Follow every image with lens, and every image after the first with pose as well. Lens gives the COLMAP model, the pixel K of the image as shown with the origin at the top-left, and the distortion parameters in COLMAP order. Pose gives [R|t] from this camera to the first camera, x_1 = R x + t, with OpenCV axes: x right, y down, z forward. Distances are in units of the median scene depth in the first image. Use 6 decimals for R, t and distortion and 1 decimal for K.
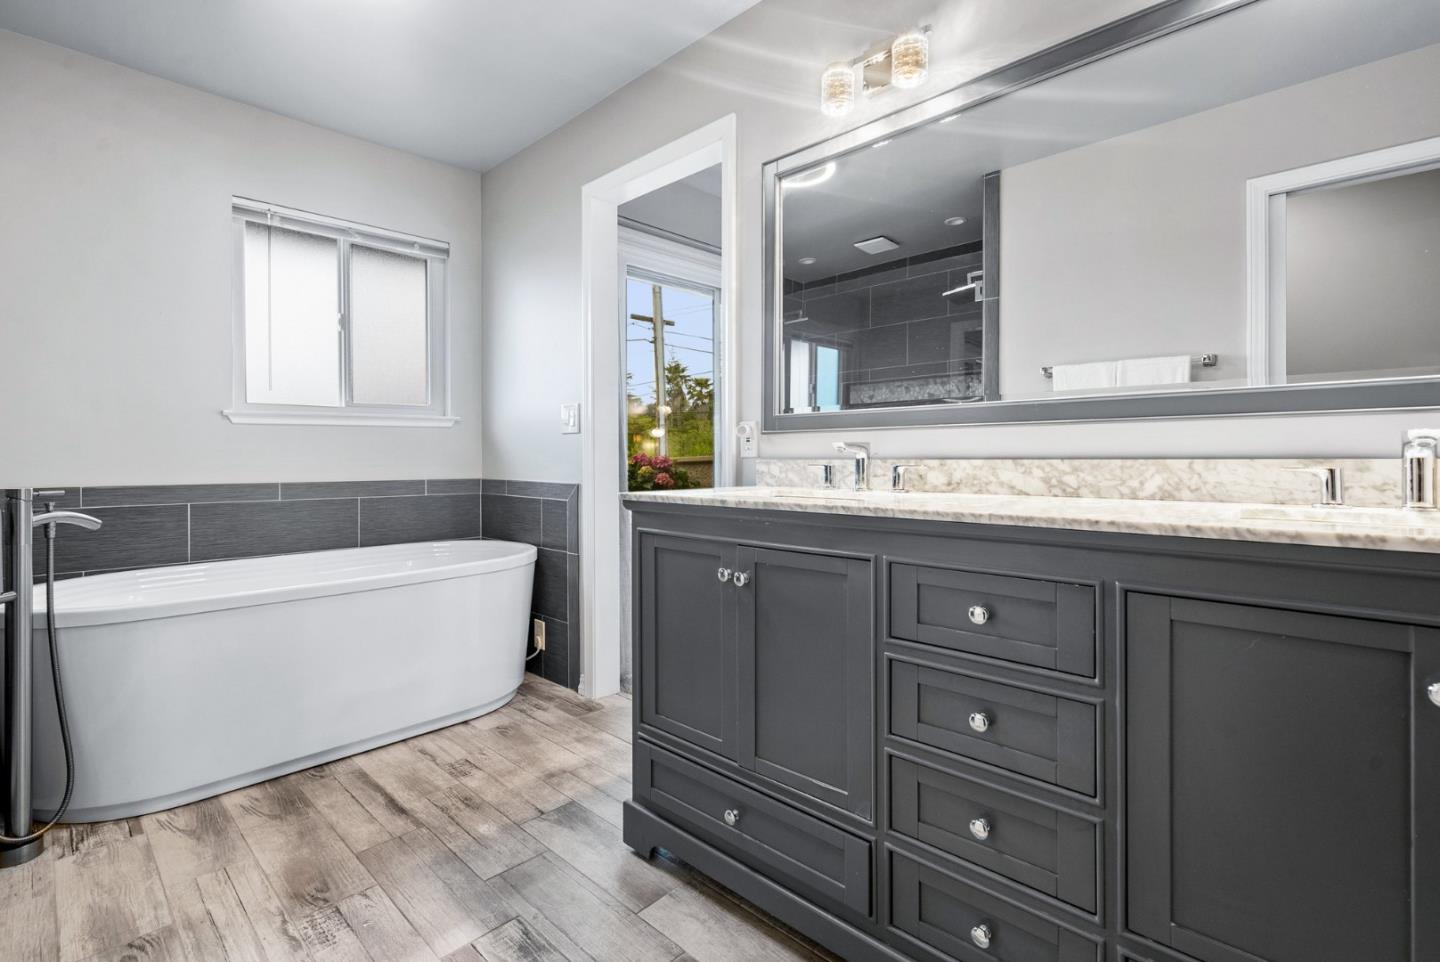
lens RADIAL K [[671.2, 0, 710.3], [0, 671.2, 458.4], [0, 0, 1]] dist [0.000942, 0.001022]
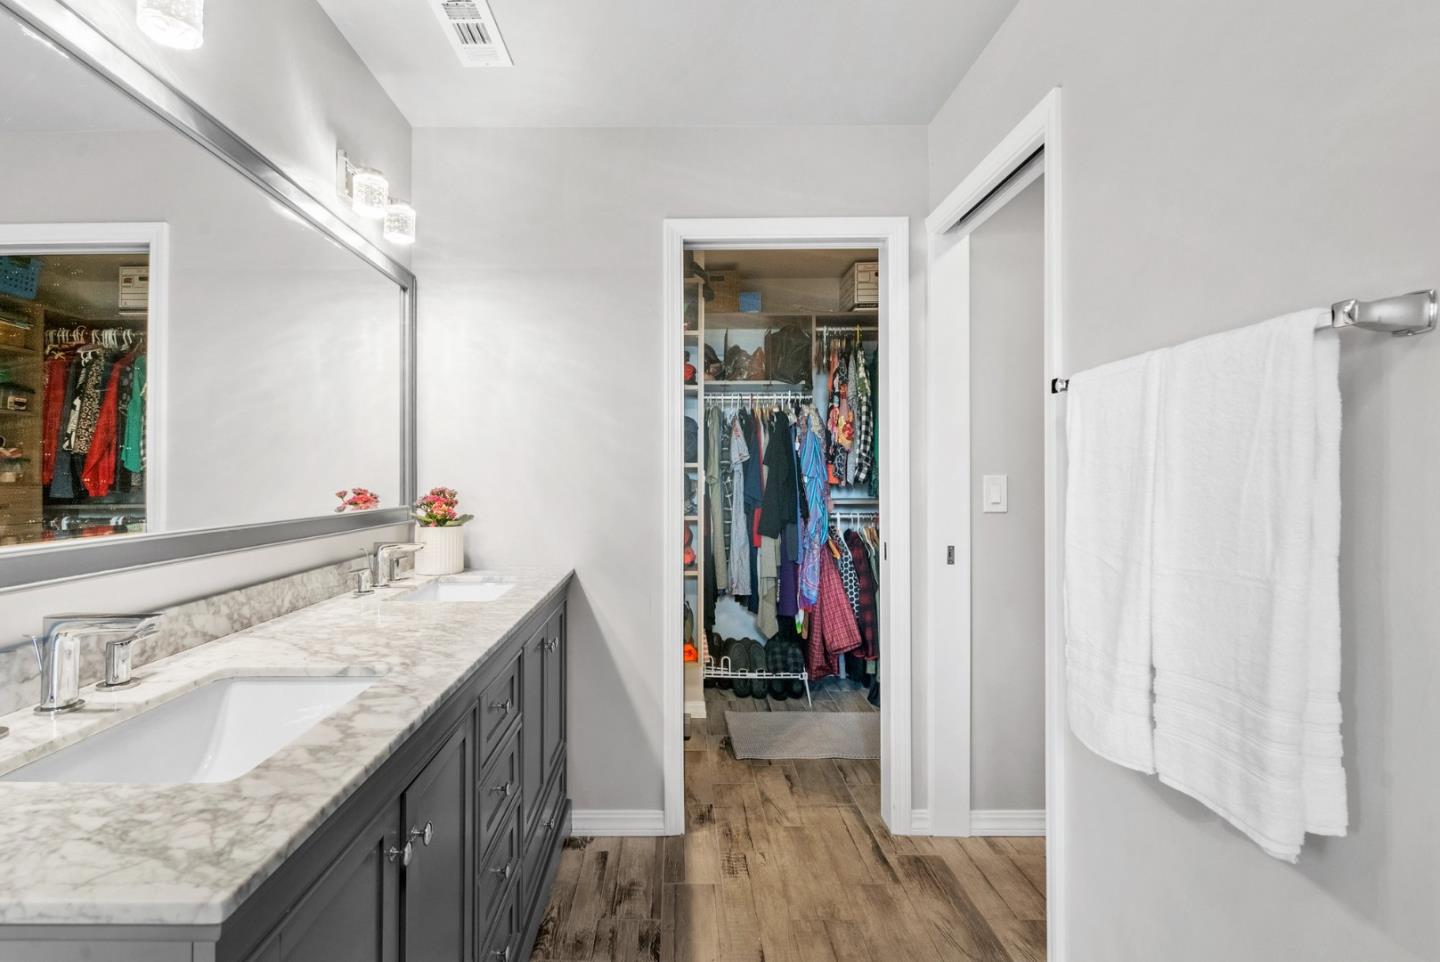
lens RADIAL K [[682.1, 0, 666.6], [0, 682.1, 468.2], [0, 0, 1]] dist [-0.004123, -0.000207]
pose [[-0.689370, 0.012014, 0.724309, -0.530305], [0.003766, 0.999908, -0.013001, -0.143807], [-0.724399, -0.006235, -0.689352, 1.157934]]
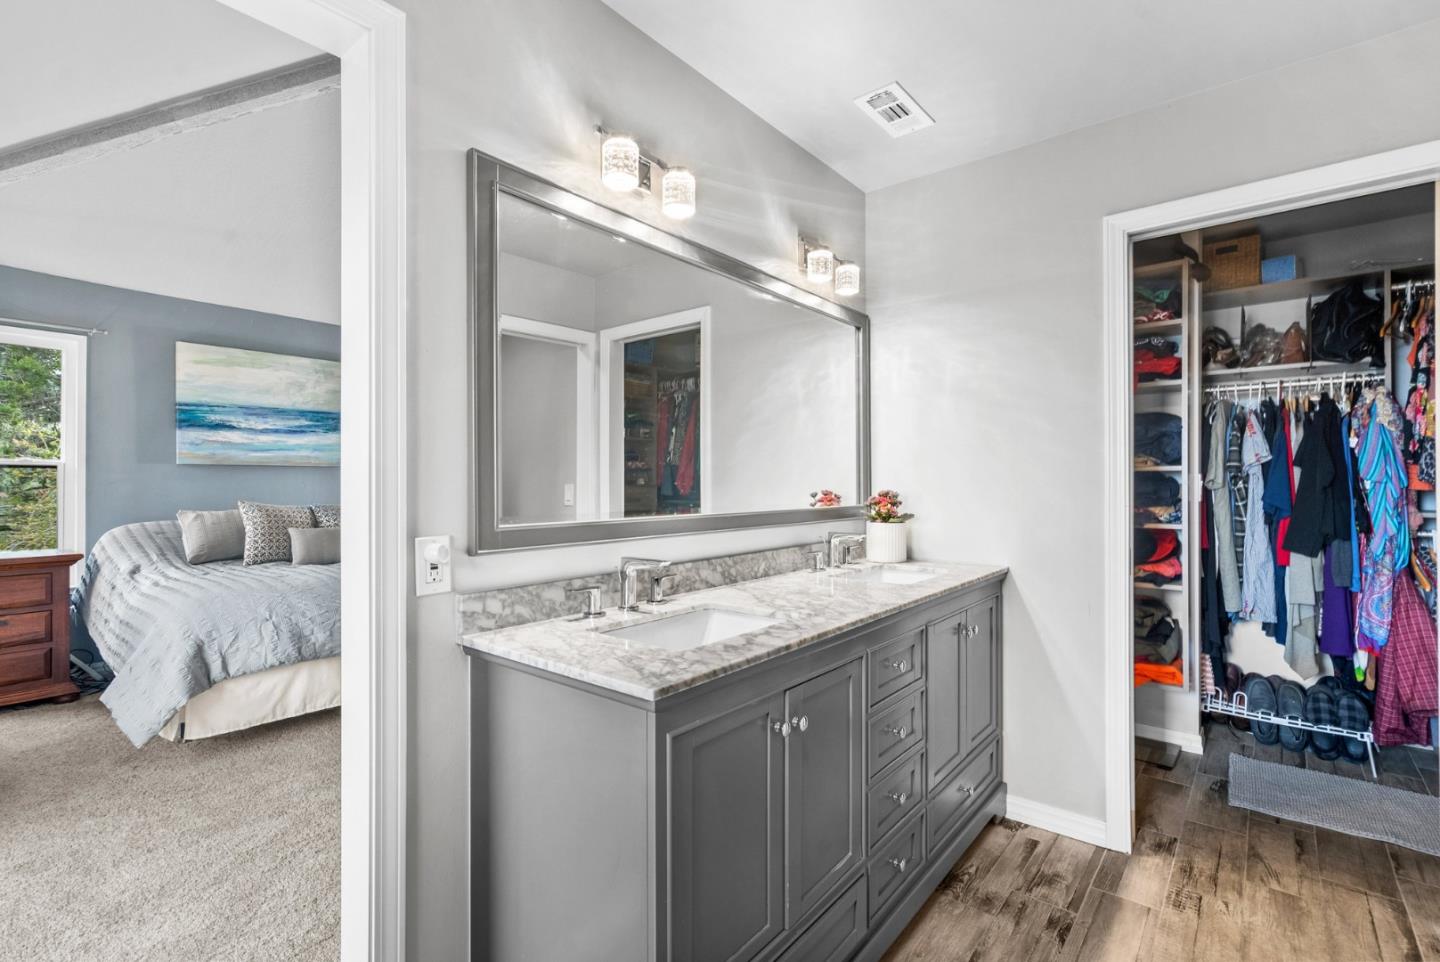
lens RADIAL K [[665.0, 0, 710.5], [0, 665.0, 475.3], [0, 0, 1]] dist [-0.003442, 0.001461]
pose [[-0.072204, 0.010131, 0.997338, -0.798012], [0.002571, 0.999947, -0.009971, -0.145324], [-0.997387, 0.001844, -0.072226, 1.078208]]
